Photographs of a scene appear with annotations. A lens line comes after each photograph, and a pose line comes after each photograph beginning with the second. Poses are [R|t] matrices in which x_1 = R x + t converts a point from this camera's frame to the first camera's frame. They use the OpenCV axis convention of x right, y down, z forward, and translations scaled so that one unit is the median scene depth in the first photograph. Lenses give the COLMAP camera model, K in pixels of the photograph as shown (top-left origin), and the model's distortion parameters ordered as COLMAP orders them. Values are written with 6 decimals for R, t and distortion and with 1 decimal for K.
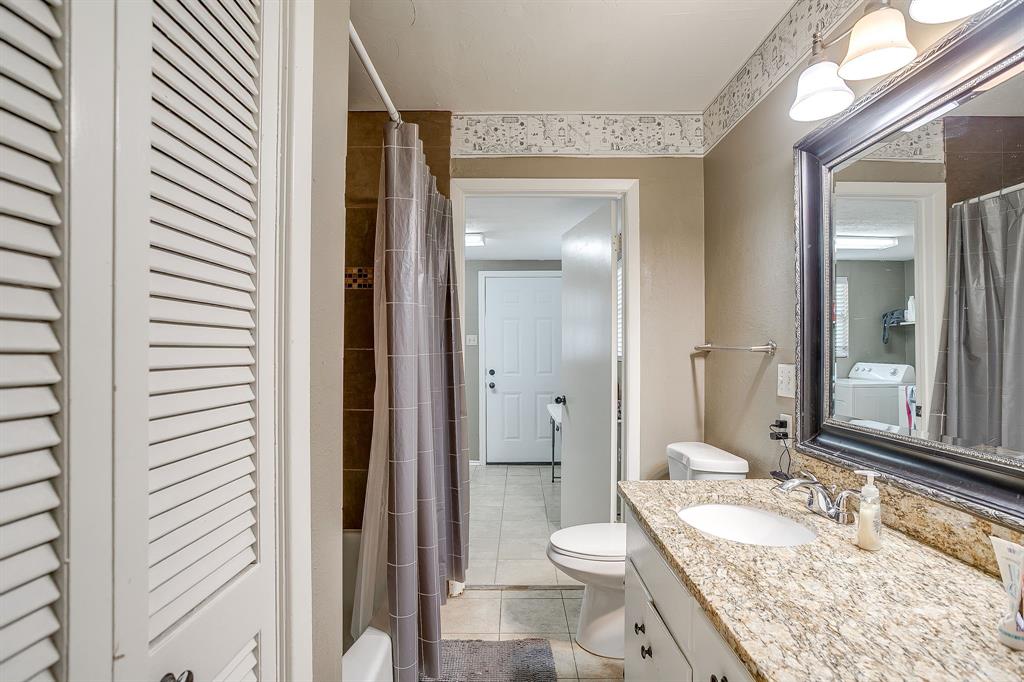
lens RADIAL K [[498.4, 0, 512.5], [0, 498.4, 346.0], [0, 0, 1]] dist [-0.024418, 0.007781]
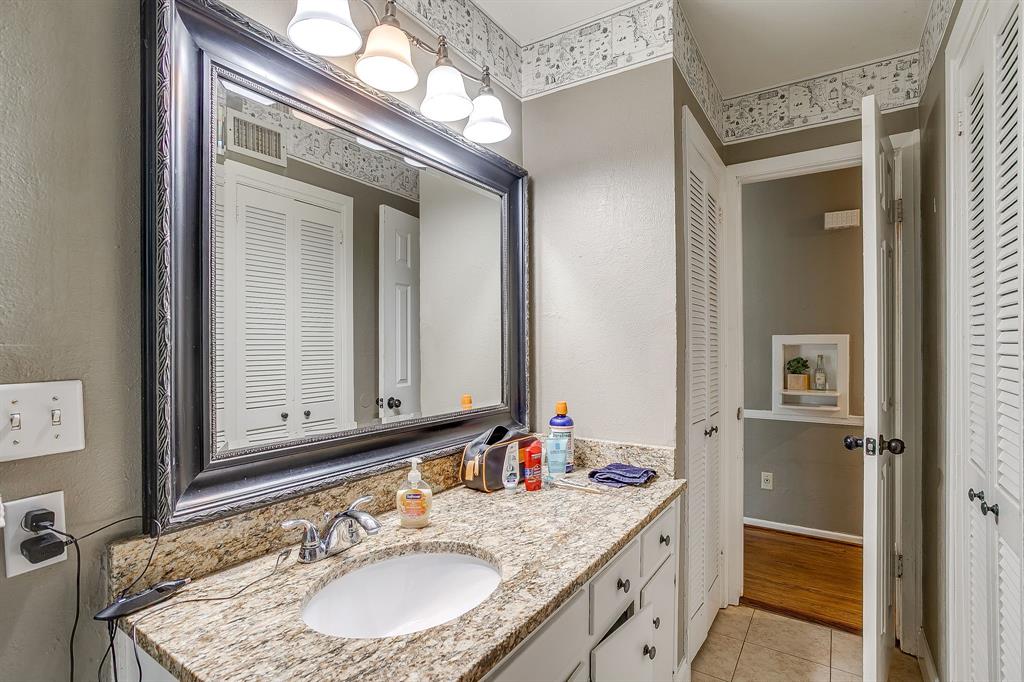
lens RADIAL K [[498.4, 0, 512.2], [0, 498.4, 345.2], [0, 0, 1]] dist [-0.024418, 0.007781]
pose [[-0.834917, 0.001048, 0.550375, -0.064318], [-0.003534, 0.999967, -0.007266, 0.008471], [-0.550364, -0.008011, -0.834886, 1.640038]]
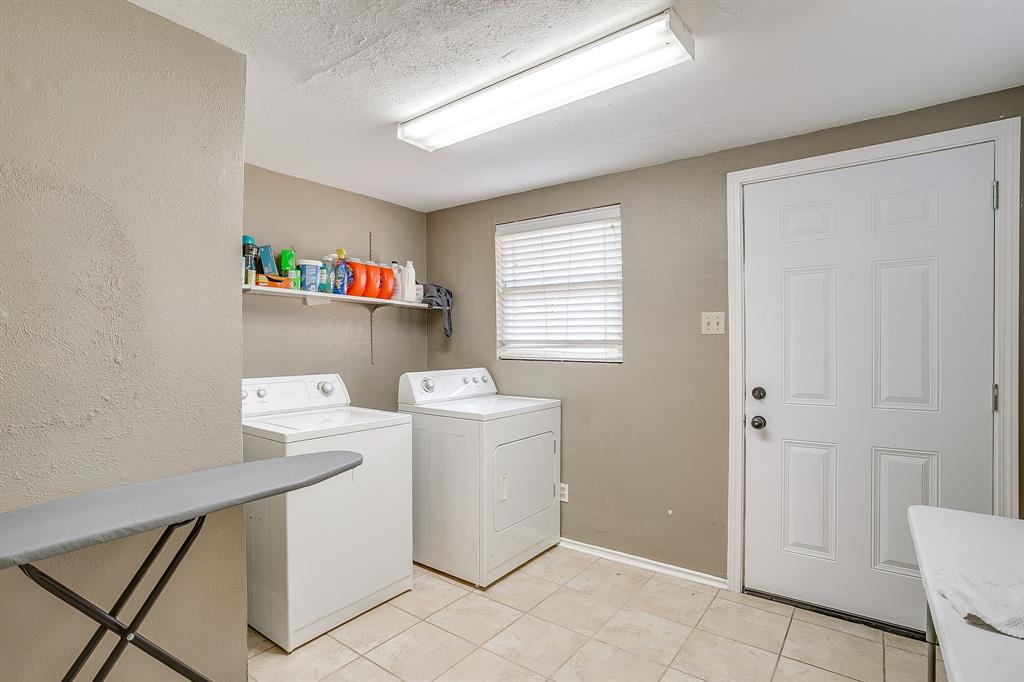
lens RADIAL K [[498.4, 0, 509.6], [0, 498.4, 345.7], [0, 0, 1]] dist [-0.024418, 0.007781]
pose [[0.804872, 0.008019, -0.593394, 0.051041], [0.000832, 0.999892, 0.014641, 0.003044], [0.593447, -0.012278, 0.804779, 0.593253]]
